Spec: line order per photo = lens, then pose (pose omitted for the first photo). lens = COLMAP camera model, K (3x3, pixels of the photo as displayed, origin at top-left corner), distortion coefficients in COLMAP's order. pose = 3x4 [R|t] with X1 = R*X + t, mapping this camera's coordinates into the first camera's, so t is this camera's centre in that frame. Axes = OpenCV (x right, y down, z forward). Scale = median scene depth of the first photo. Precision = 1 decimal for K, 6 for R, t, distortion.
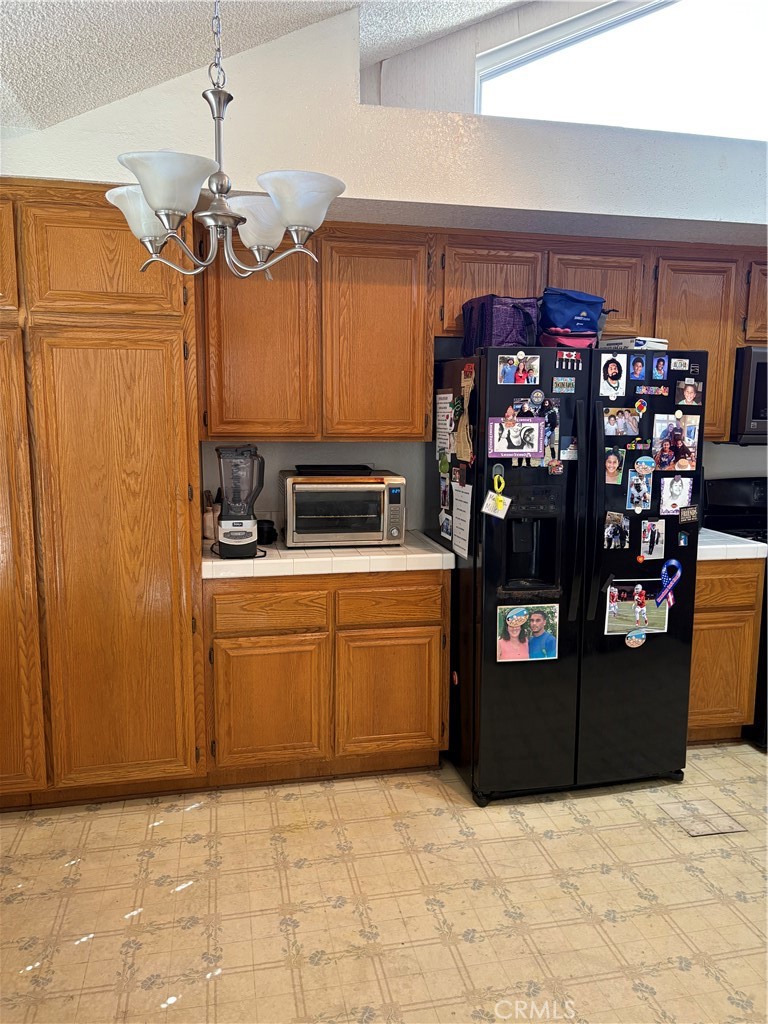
lens RADIAL K [[794.1, 0, 384.0], [0, 794.1, 512.0], [0, 0, 1]] dist [0.006212, 0.002141]
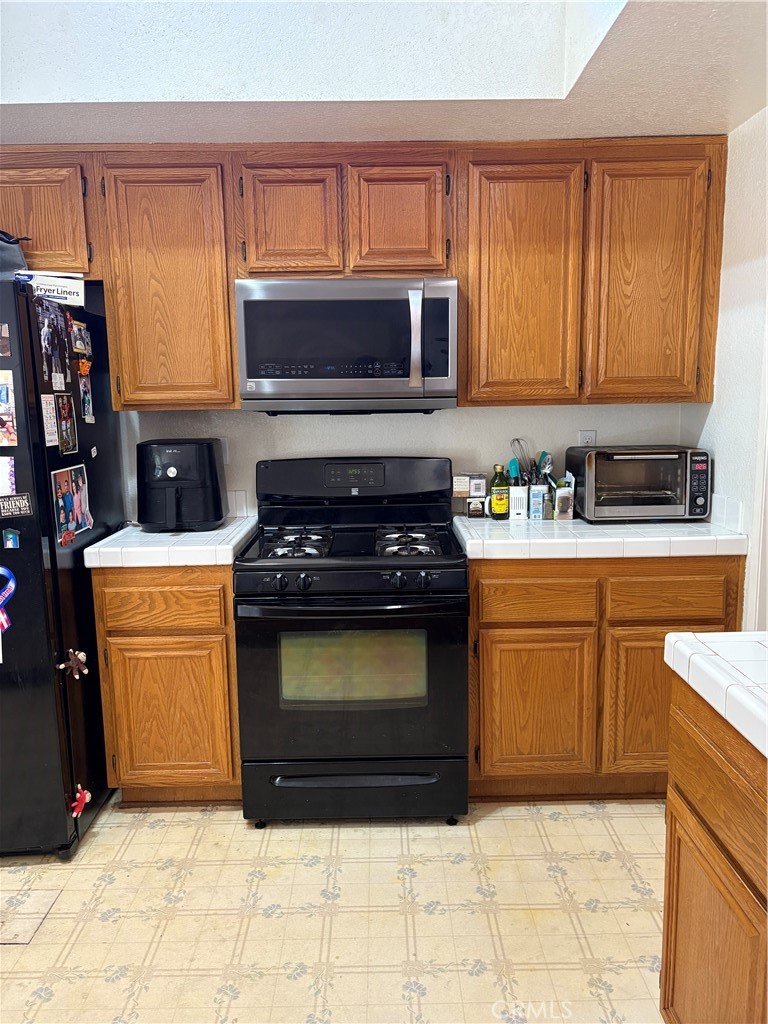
lens RADIAL K [[741.8, 0, 356.3], [0, 741.8, 497.7], [0, 0, 1]] dist [0.007153, -0.009375]
pose [[0.975086, 0.015035, -0.221317, 0.734665], [-0.012417, 0.999836, 0.013216, -0.015488], [0.221479, -0.010139, 0.975112, 0.352345]]
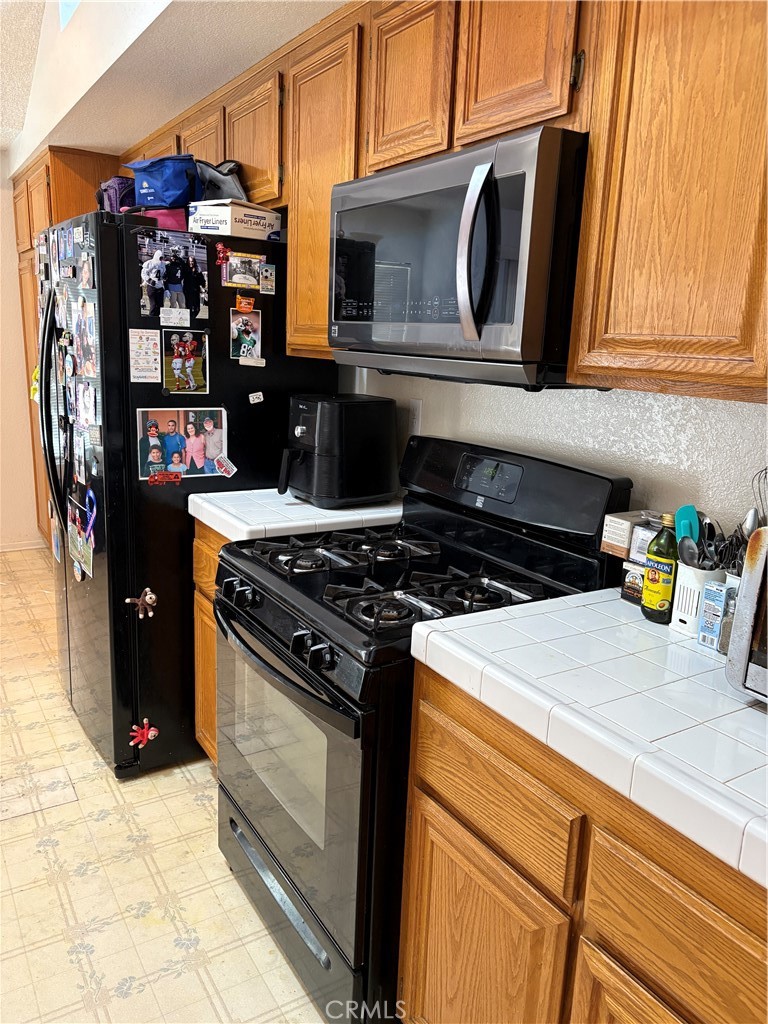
lens RADIAL K [[741.8, 0, 356.3], [0, 741.8, 497.7], [0, 0, 1]] dist [0.007153, -0.009375]
pose [[0.366461, 0.213074, -0.905707, 0.986883], [-0.161076, 0.973256, 0.163792, -0.083768], [0.916385, 0.085865, 0.390981, 0.834828]]
